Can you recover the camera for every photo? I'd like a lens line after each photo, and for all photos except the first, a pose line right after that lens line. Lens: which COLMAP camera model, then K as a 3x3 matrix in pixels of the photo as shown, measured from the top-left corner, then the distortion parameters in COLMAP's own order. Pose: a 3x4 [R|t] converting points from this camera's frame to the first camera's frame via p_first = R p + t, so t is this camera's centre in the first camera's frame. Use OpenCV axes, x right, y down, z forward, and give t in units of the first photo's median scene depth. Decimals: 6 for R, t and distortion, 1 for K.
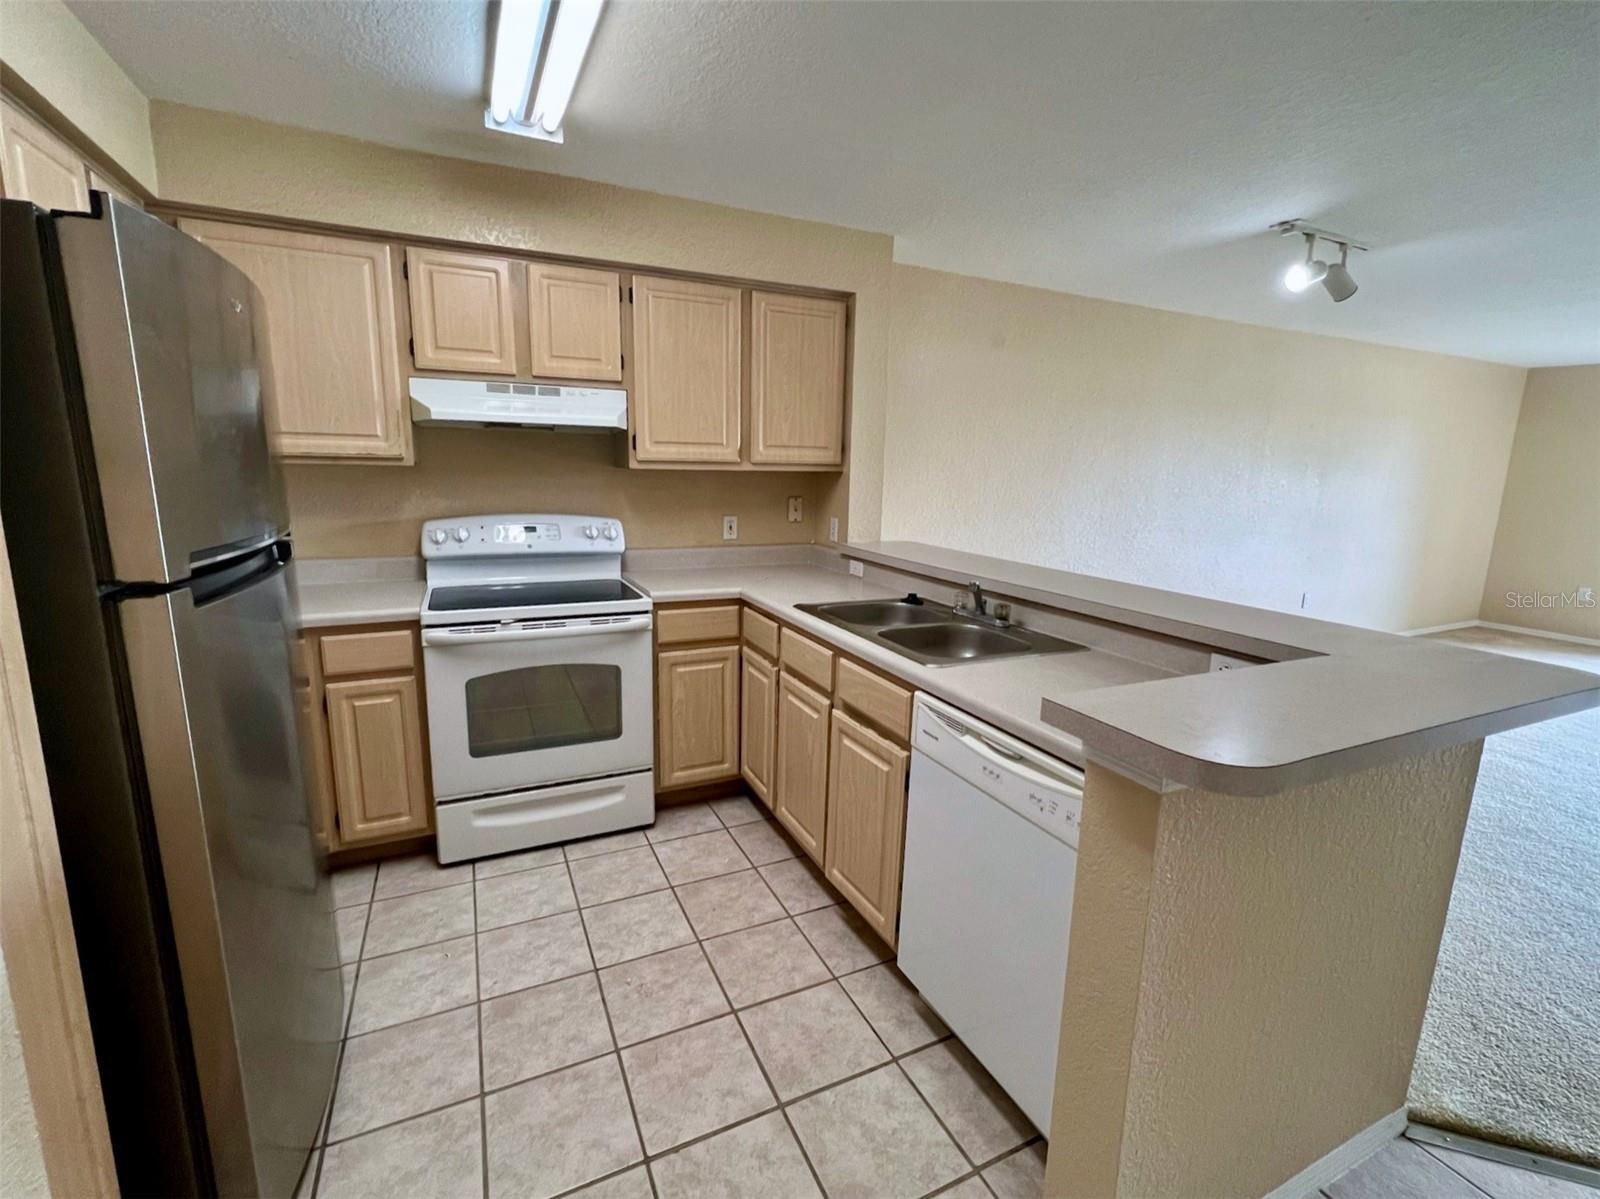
lens RADIAL K [[710.3, 0, 798.4], [0, 710.3, 593.7], [0, 0, 1]] dist [-0.000535, -0.000292]
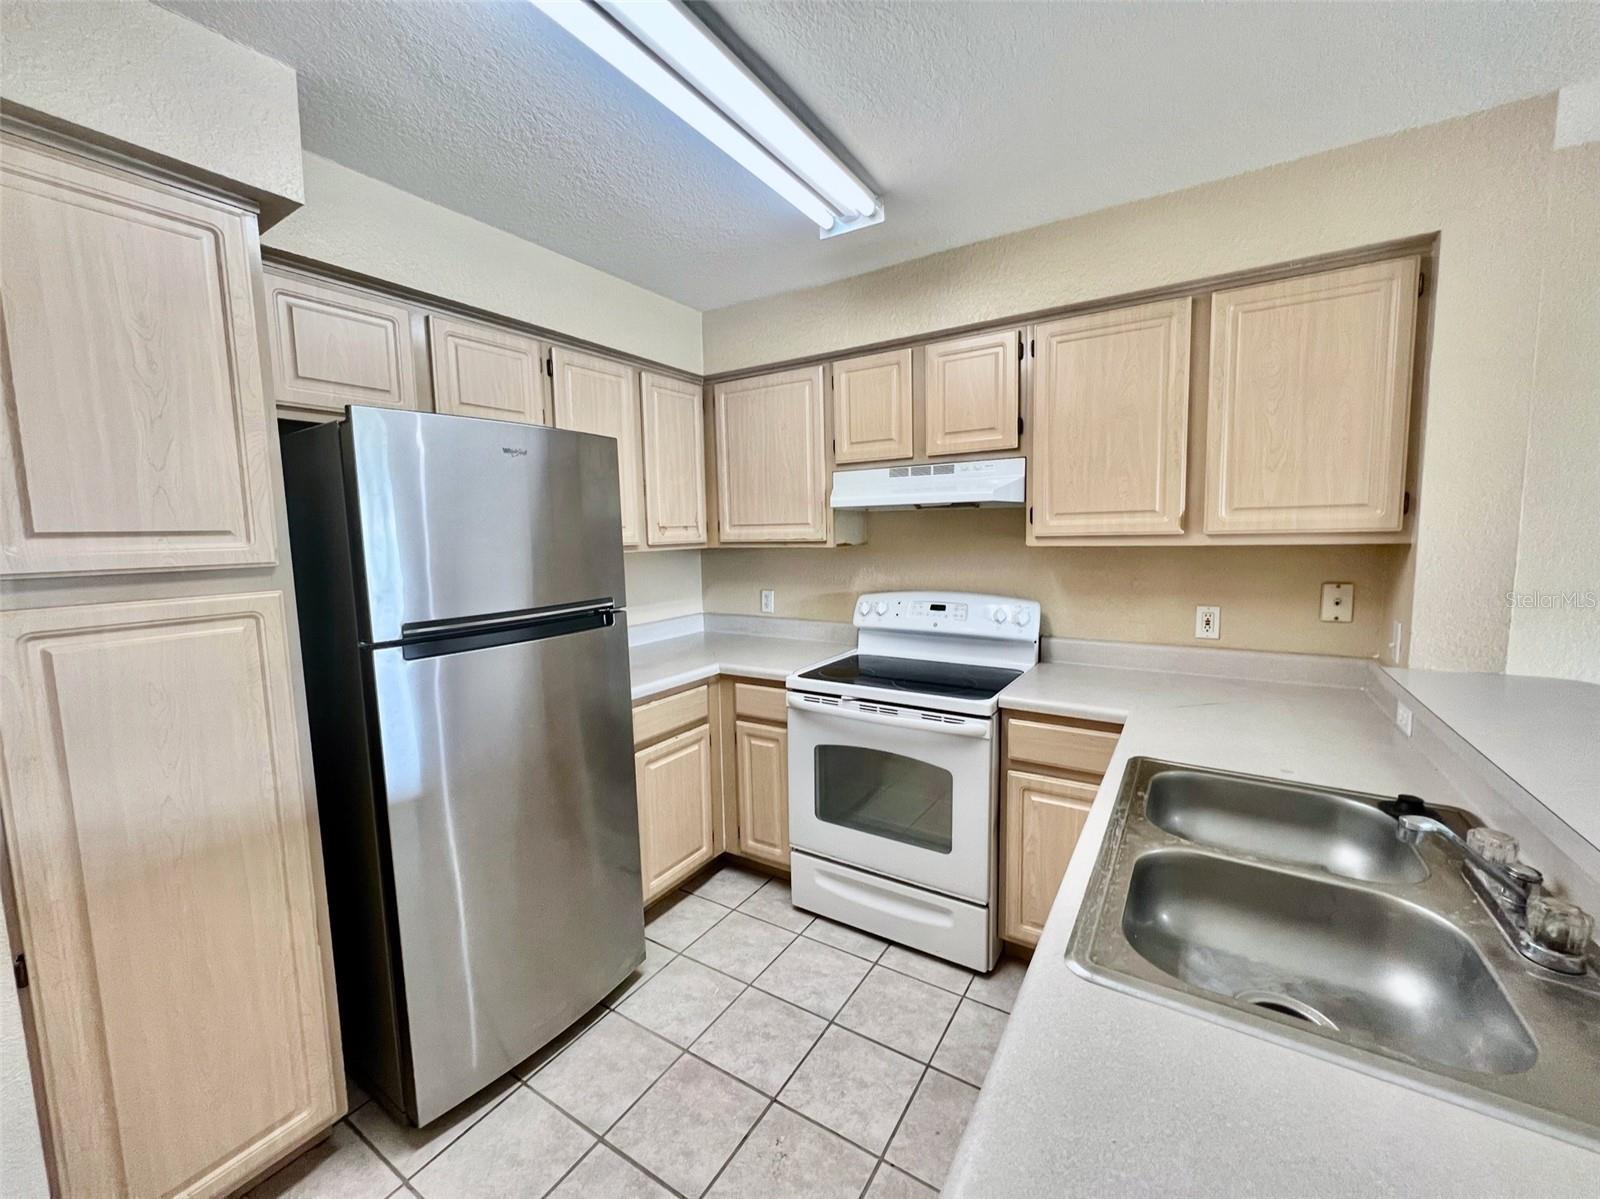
lens RADIAL K [[639.4, 0, 795.4], [0, 639.4, 594.2], [0, 0, 1]] dist [-0.000064, 0.000304]
pose [[0.535058, 0.053823, -0.843099, 0.309012], [-0.118531, 0.992880, -0.011839, -0.087143], [0.836459, 0.106268, 0.537628, 0.406189]]
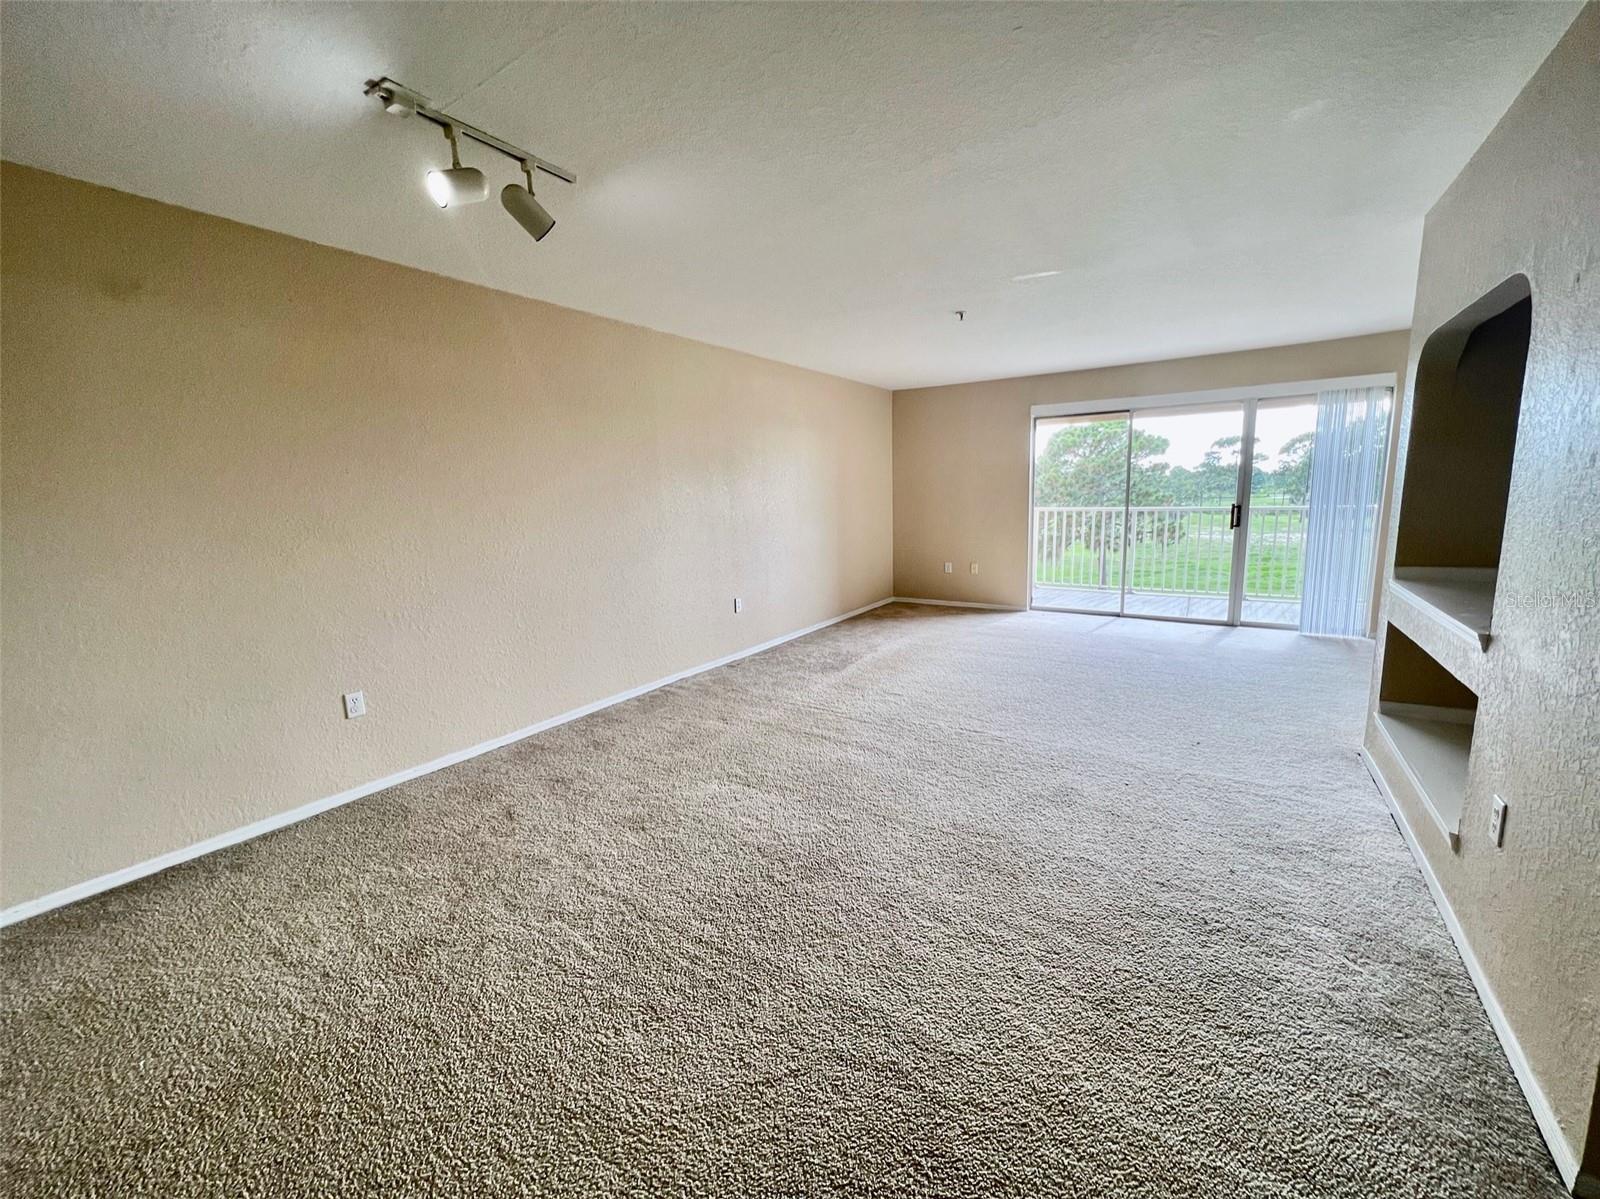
lens RADIAL K [[639.4, 0, 797.7], [0, 639.4, 598.0], [0, 0, 1]] dist [-0.000064, 0.000304]
pose [[0.856473, -0.132663, 0.498853, 0.751045], [0.142421, 0.989630, 0.018658, -0.012961], [-0.496155, 0.055067, 0.866486, 0.368453]]
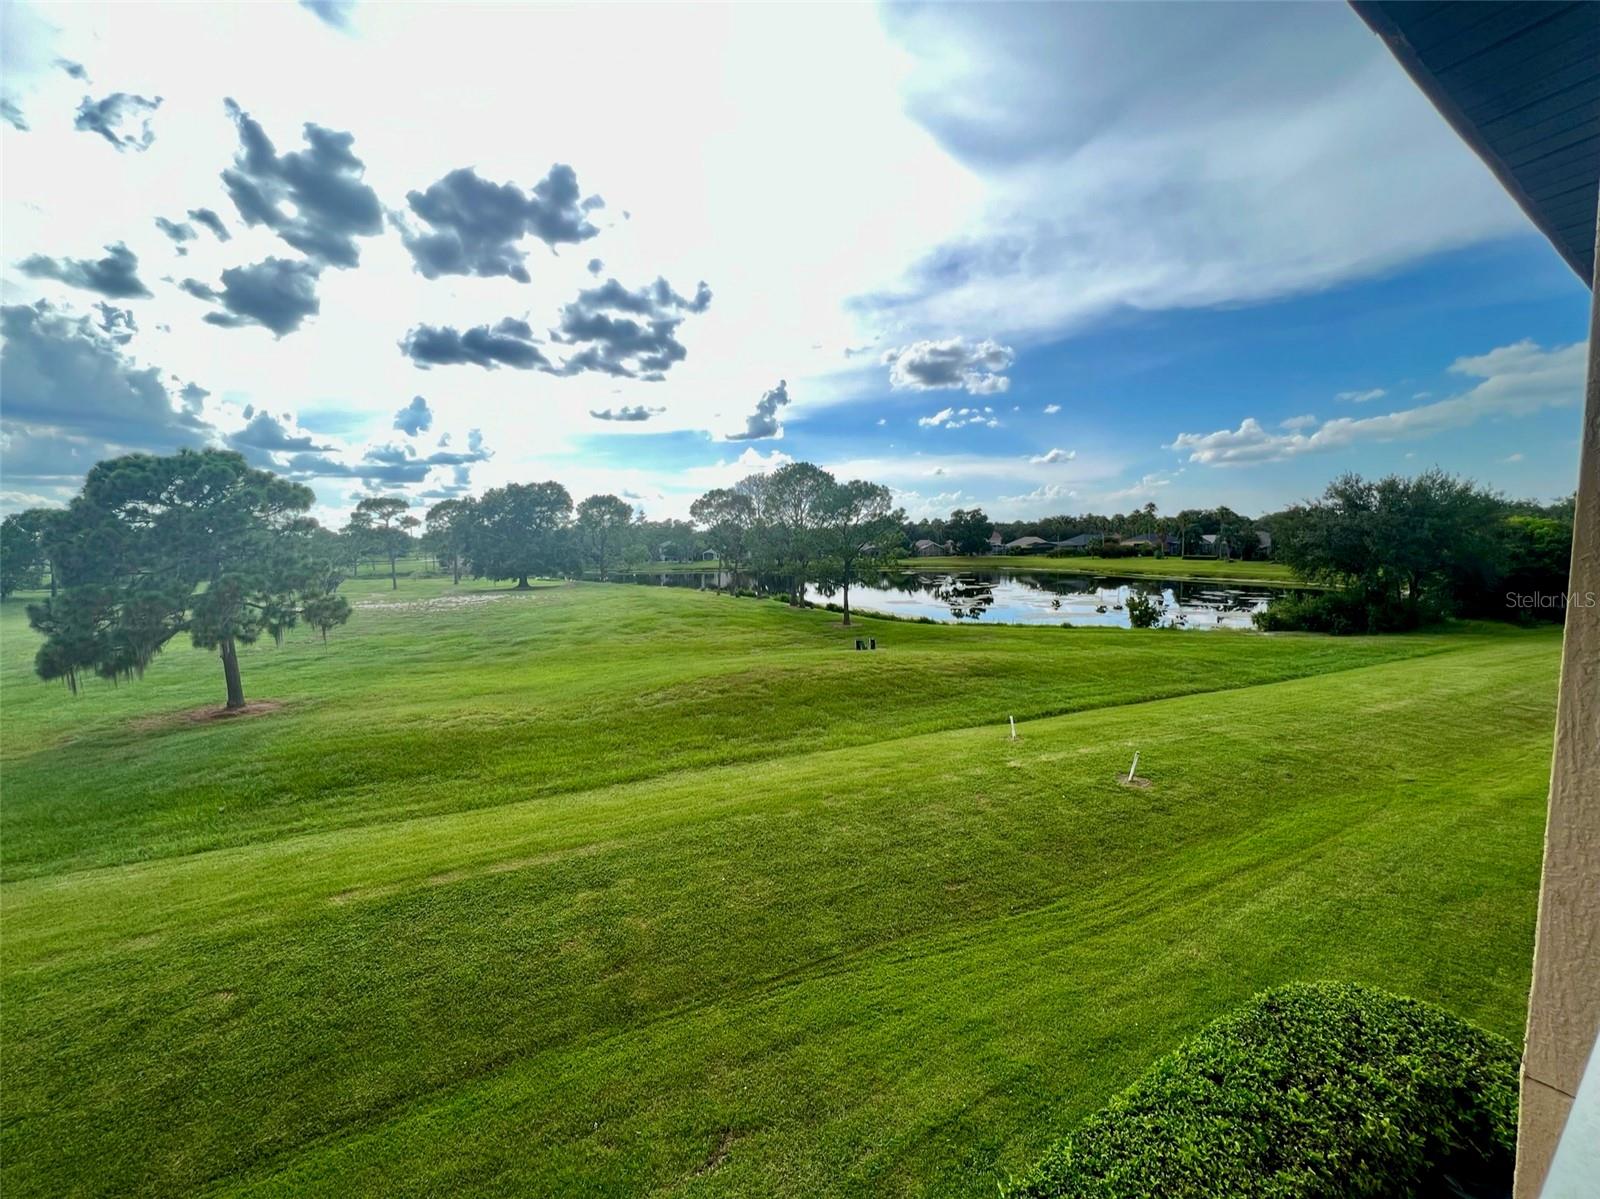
lens RADIAL K [[639.4, 0, 797.9], [0, 639.4, 592.1], [0, 0, 1]] dist [-0.000064, 0.000304]
pose [[-0.139866, -0.106867, 0.984387, 4.379819], [0.190949, 0.972587, 0.132717, -0.324703], [-0.971584, 0.206530, -0.115625, 2.620354]]
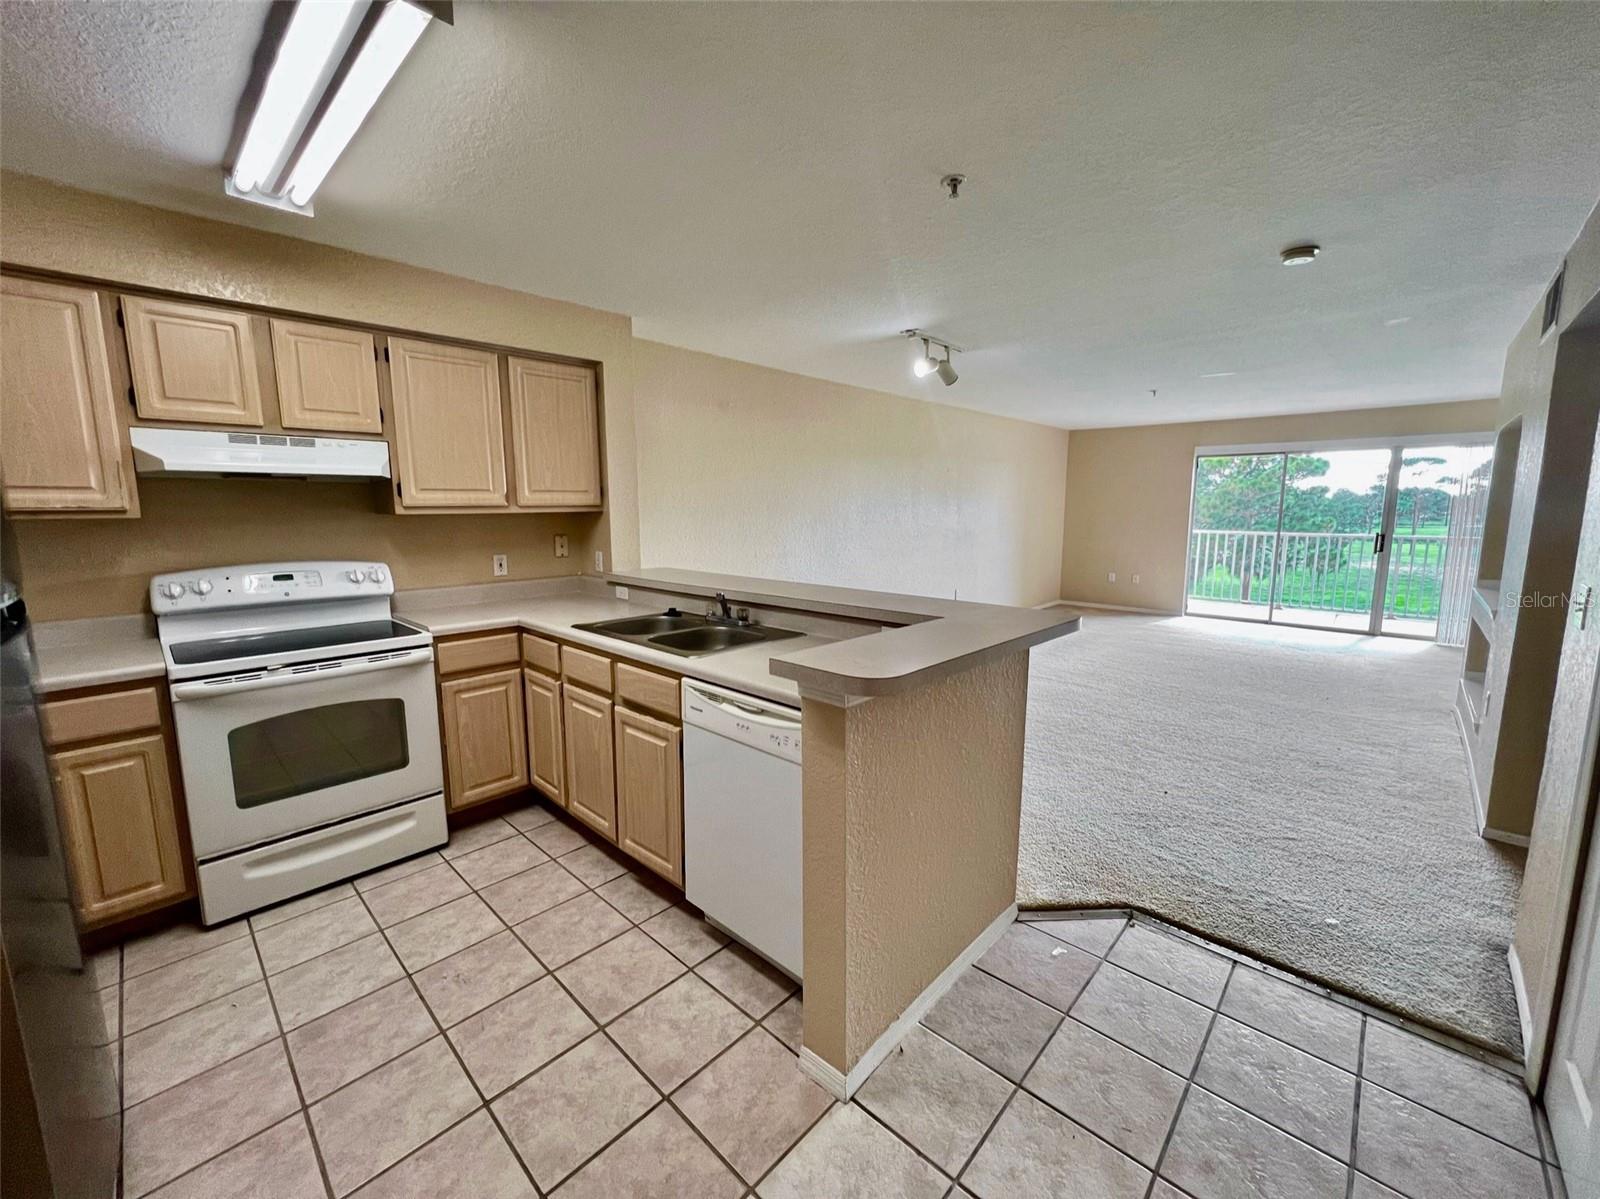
lens RADIAL K [[639.4, 0, 798.2], [0, 639.4, 594.4], [0, 0, 1]] dist [-0.000064, 0.000304]
pose [[0.932404, -0.075281, 0.353491, -0.026060], [0.088967, 0.995778, -0.022605, 0.021615], [-0.350297, 0.052526, 0.935165, -0.117734]]
